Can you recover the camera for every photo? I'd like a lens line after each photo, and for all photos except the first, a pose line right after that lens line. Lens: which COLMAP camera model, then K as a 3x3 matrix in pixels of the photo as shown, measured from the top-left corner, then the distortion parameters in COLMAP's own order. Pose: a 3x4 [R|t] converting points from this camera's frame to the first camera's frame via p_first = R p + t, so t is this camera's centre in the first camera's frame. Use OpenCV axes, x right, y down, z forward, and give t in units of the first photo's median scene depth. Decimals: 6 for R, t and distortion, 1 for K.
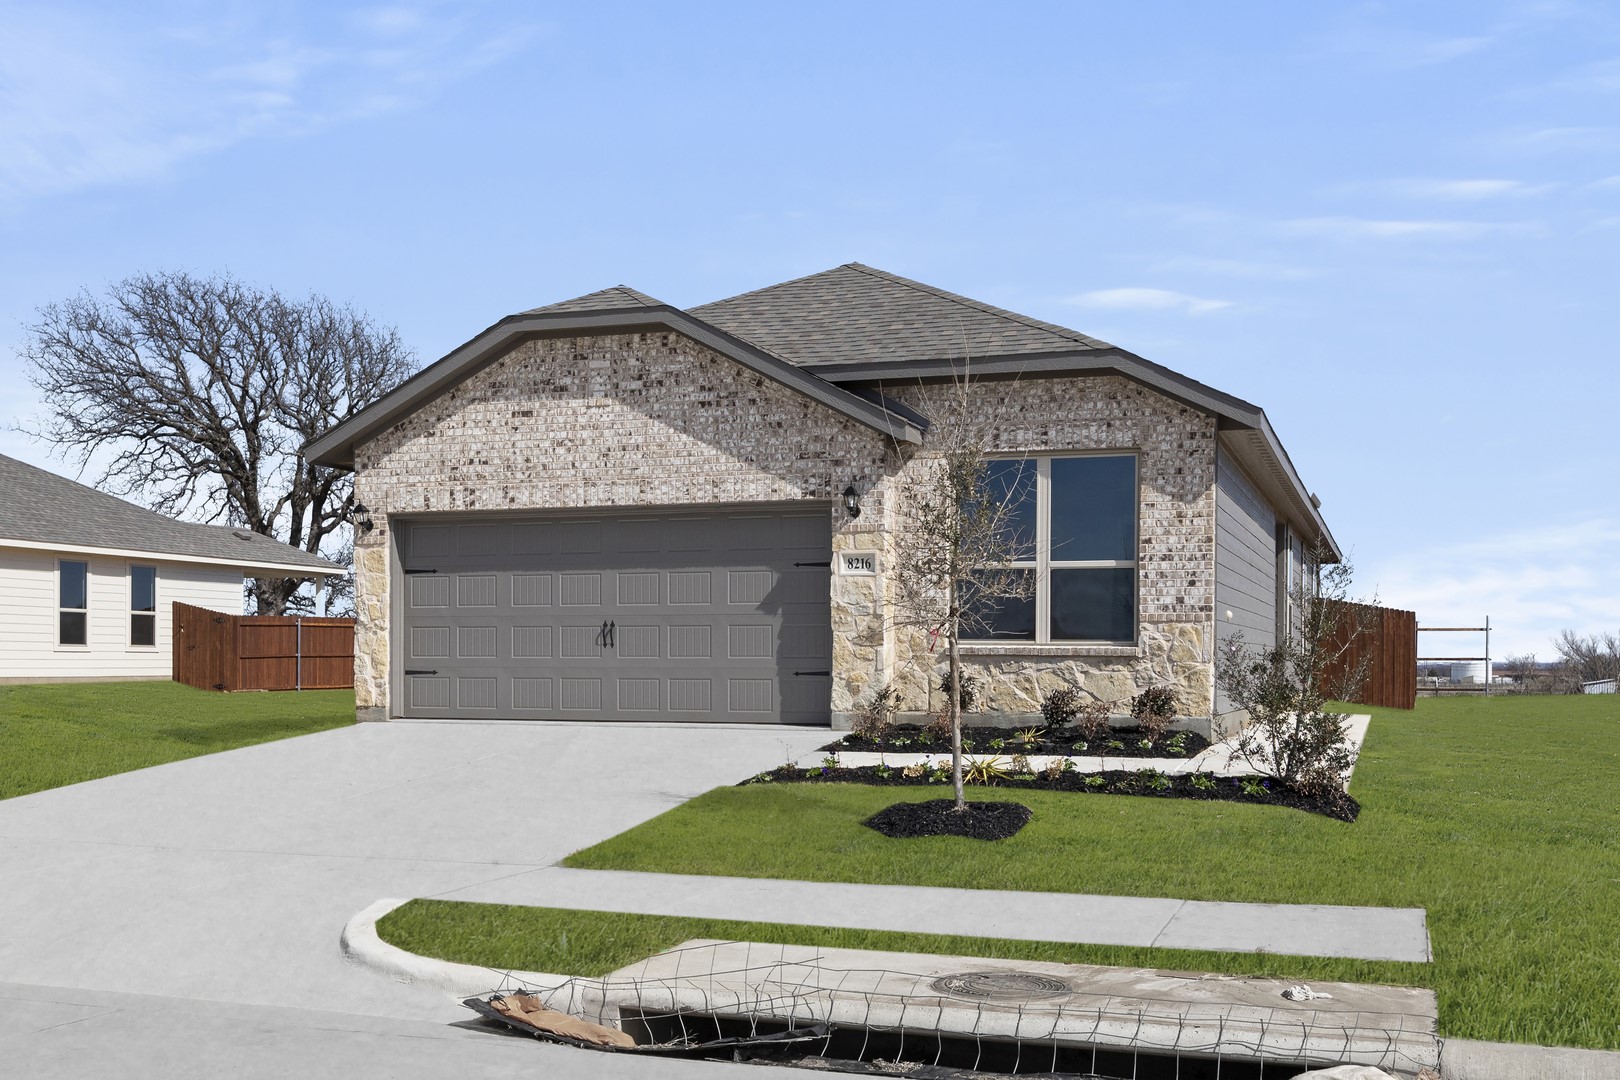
lens RADIAL K [[1070.8, 0, 817.7], [0, 1070.8, 539.2], [0, 0, 1]] dist [-0.033794, -0.010537]
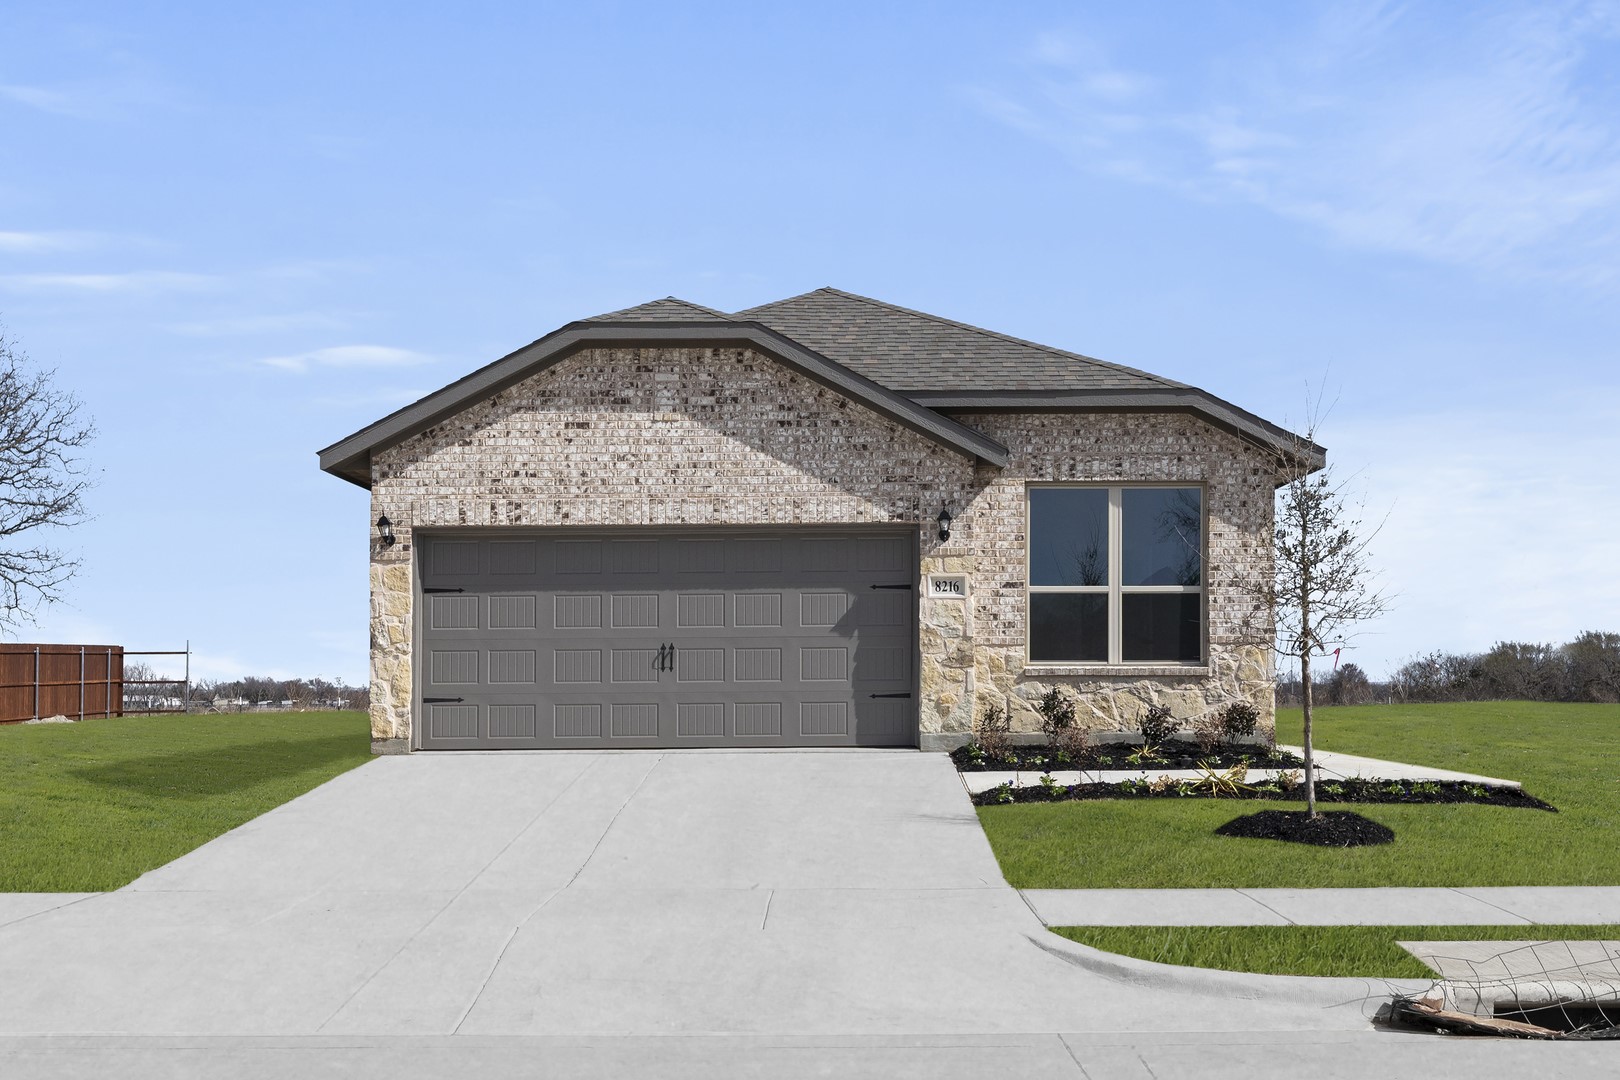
lens RADIAL K [[1070.8, 0, 814.7], [0, 1070.8, 541.6], [0, 0, 1]] dist [-0.033794, -0.010537]
pose [[0.977527, 0.018572, 0.209992, -0.287104], [-0.014258, 0.999655, -0.022037, 0.004135], [-0.210329, 0.018547, 0.977455, 0.031253]]
